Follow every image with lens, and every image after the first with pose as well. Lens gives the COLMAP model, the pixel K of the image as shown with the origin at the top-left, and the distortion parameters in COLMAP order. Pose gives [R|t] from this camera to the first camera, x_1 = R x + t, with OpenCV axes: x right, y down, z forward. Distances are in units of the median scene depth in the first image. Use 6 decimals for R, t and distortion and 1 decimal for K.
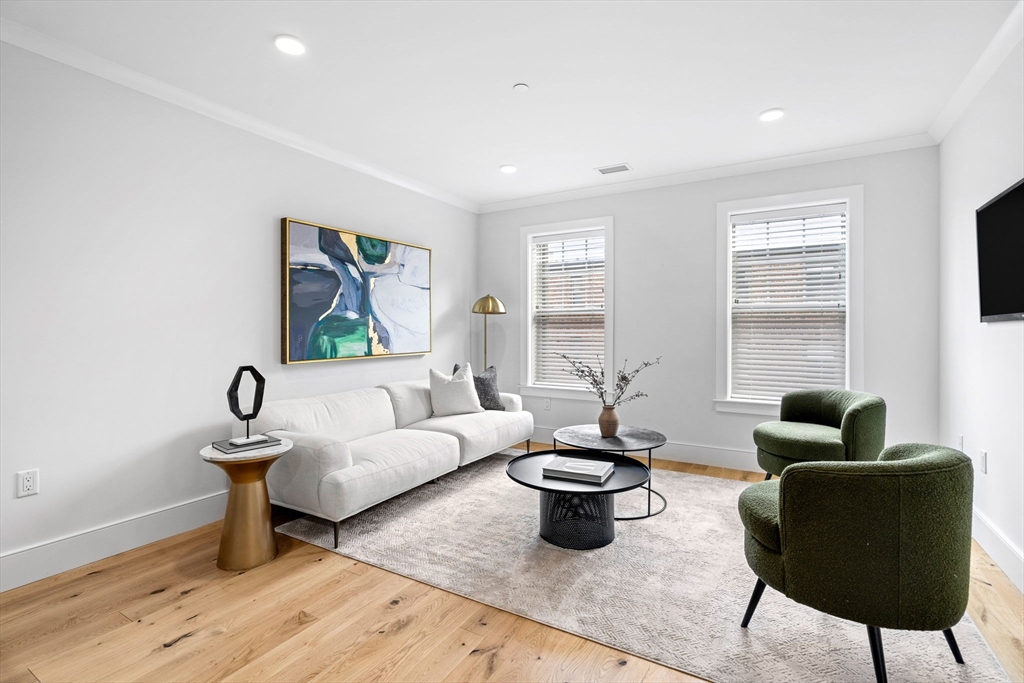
lens RADIAL K [[494.6, 0, 515.0], [0, 494.6, 337.5], [0, 0, 1]] dist [-0.000295, 0.001064]
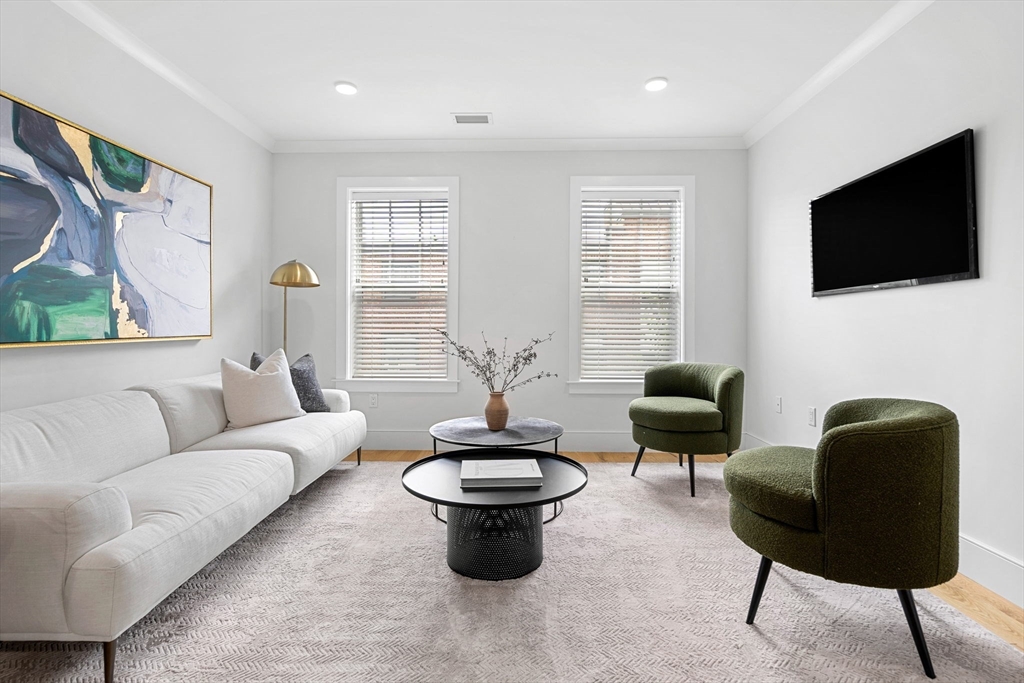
lens RADIAL K [[494.6, 0, 508.1], [0, 494.6, 332.7], [0, 0, 1]] dist [-0.000295, 0.001064]
pose [[0.867584, -0.003772, 0.497276, -0.201390], [0.007841, 0.999951, -0.006095, 0.041989], [-0.497229, 0.009187, 0.867571, 0.262995]]
